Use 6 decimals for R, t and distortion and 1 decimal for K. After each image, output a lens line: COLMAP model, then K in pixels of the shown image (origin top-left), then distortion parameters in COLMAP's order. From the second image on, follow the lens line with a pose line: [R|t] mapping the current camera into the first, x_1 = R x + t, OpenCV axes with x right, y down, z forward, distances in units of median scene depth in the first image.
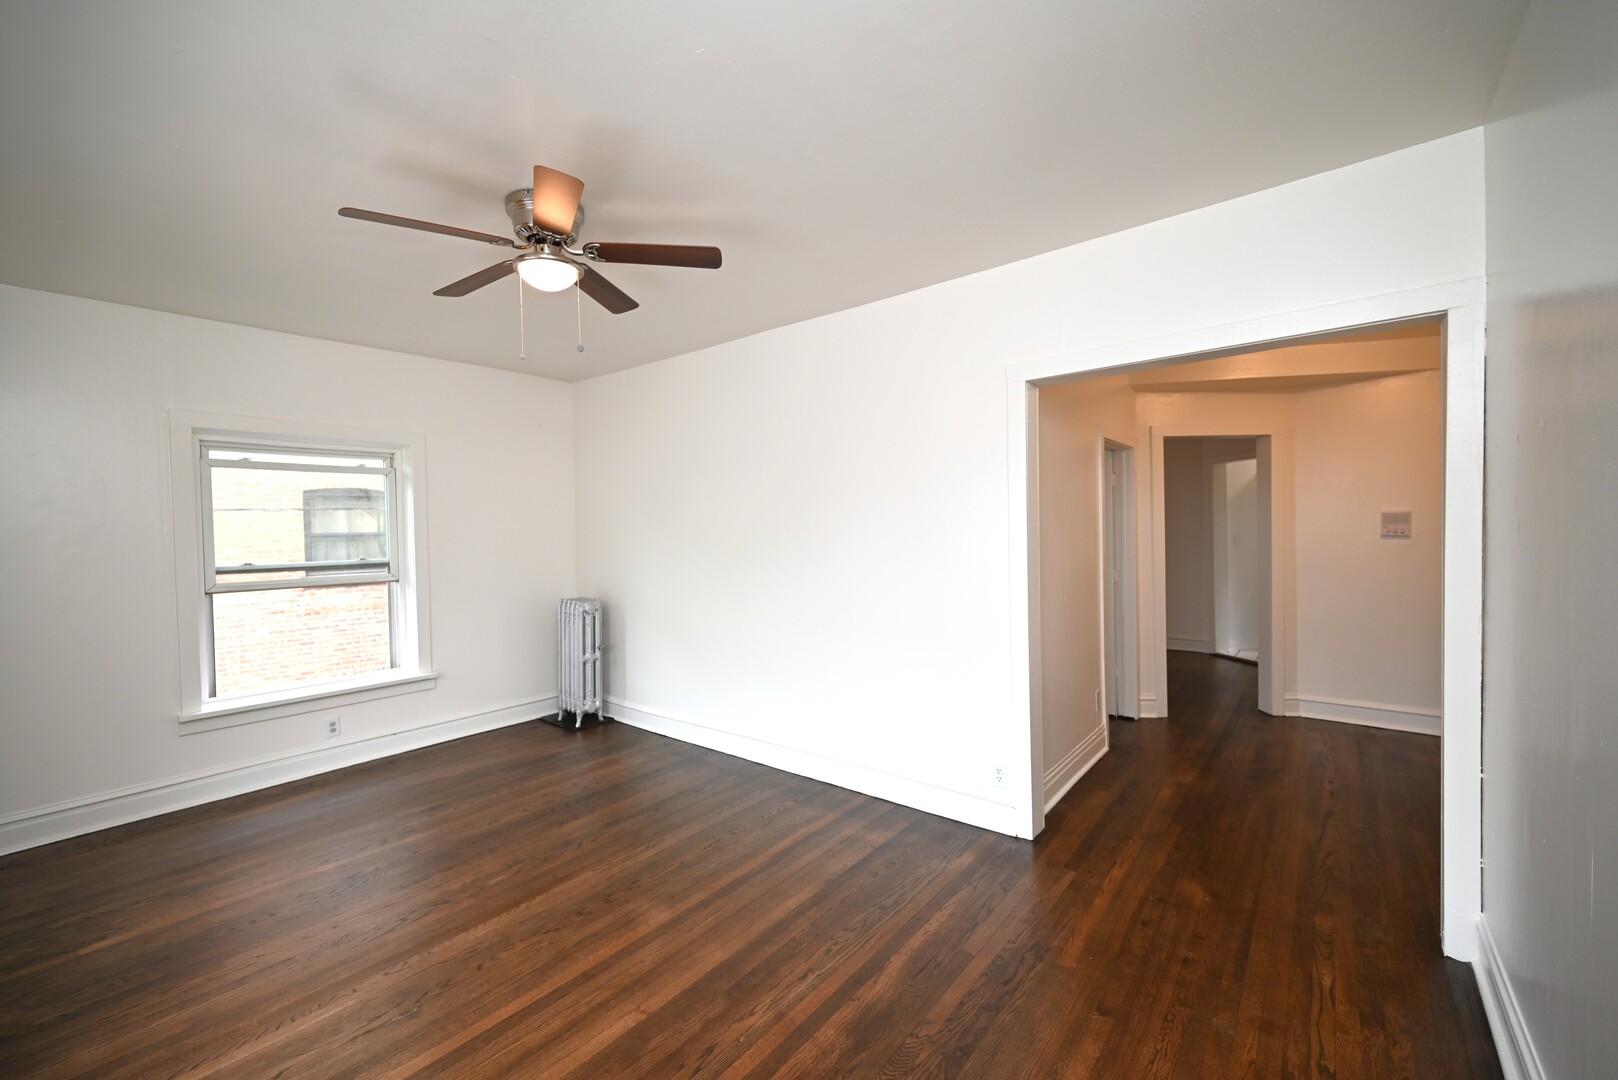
lens RADIAL K [[646.5, 0, 812.5], [0, 646.5, 541.3], [0, 0, 1]] dist [-0.000277, -0.000184]
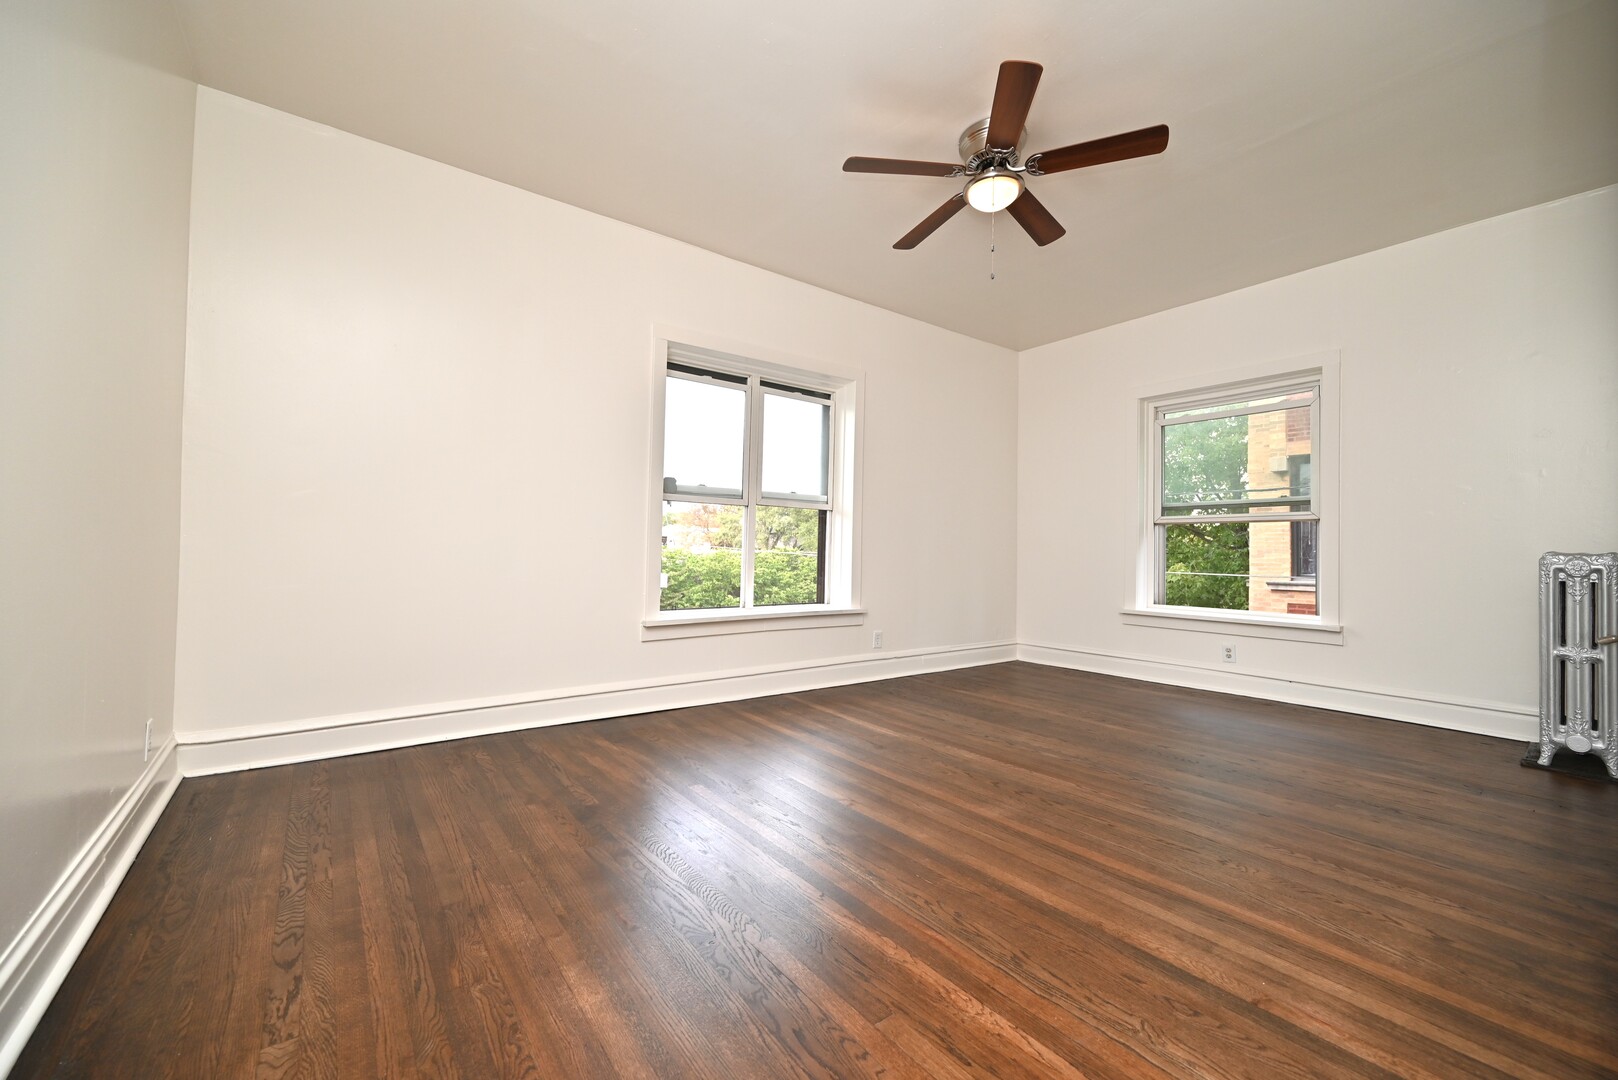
lens RADIAL K [[646.5, 0, 812.7], [0, 646.5, 537.8], [0, 0, 1]] dist [-0.000277, -0.000184]
pose [[-0.238259, -0.004388, -0.971192, 0.714766], [-0.023141, 0.999732, 0.001161, 0.179117], [0.970926, 0.022751, -0.238297, 0.928958]]
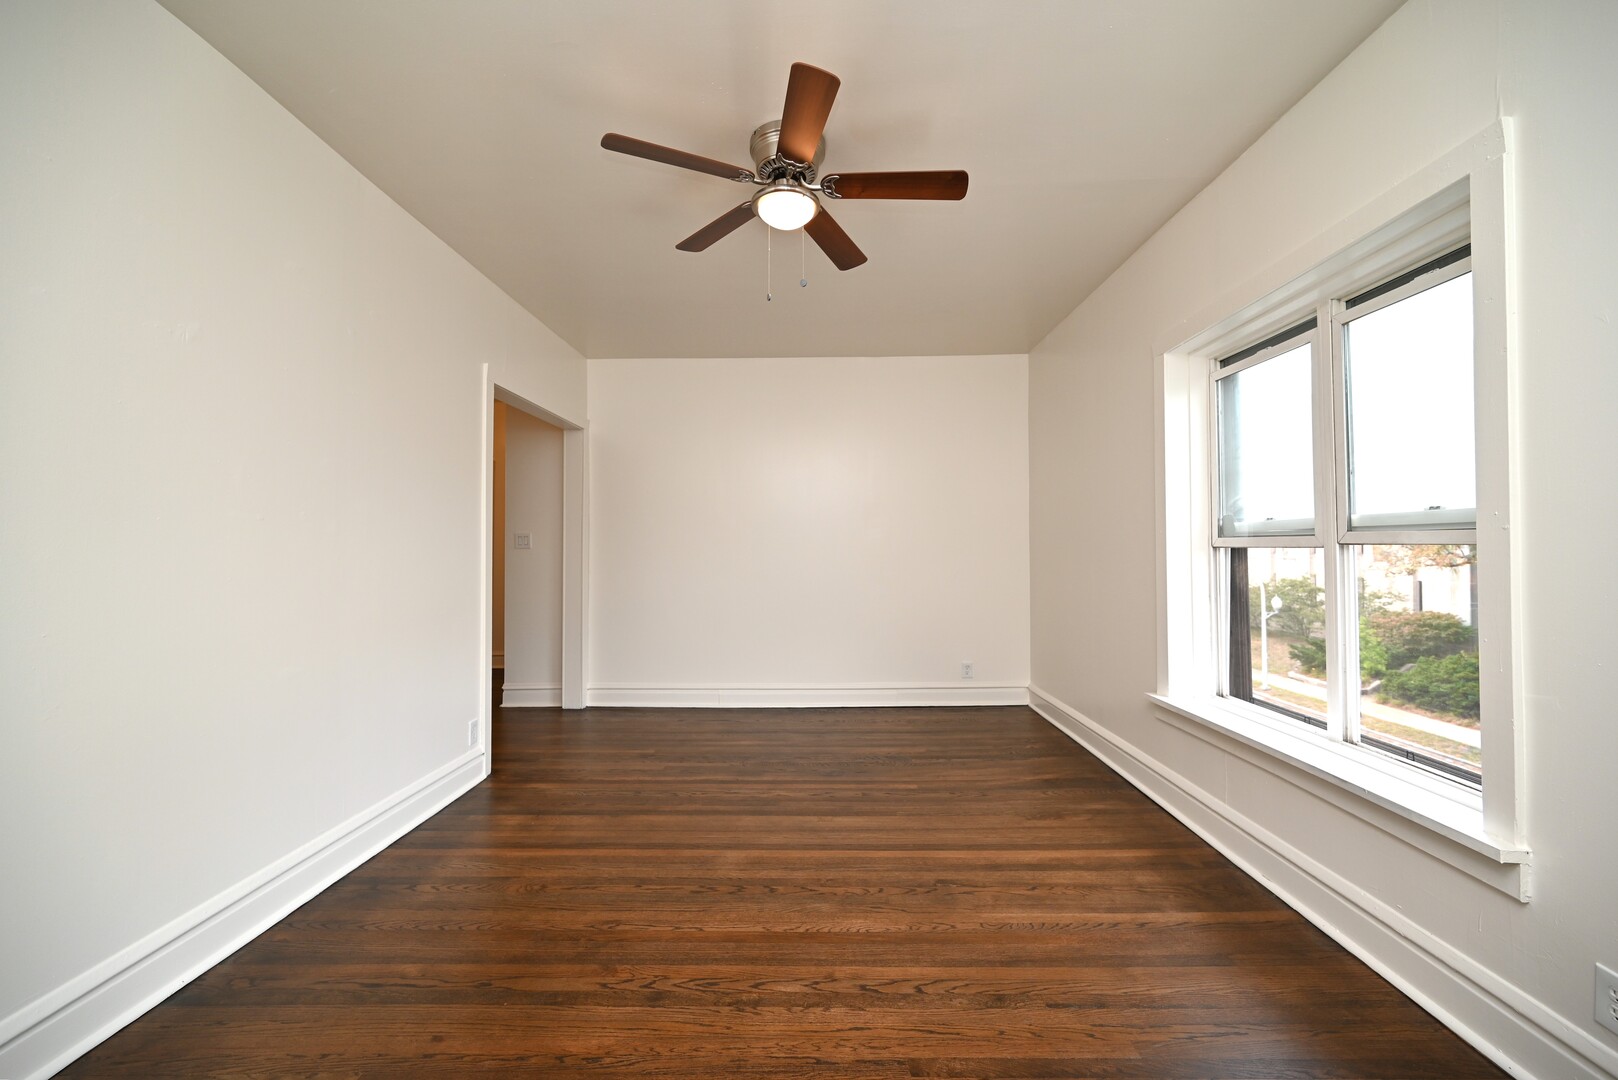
lens RADIAL K [[646.5, 0, 793.6], [0, 646.5, 538.6], [0, 0, 1]] dist [-0.000277, -0.000184]
pose [[-0.598328, 0.031877, 0.800617, -1.101895], [0.022728, 0.999481, -0.022809, 0.095366], [-0.800929, 0.004550, -0.598742, 1.487673]]
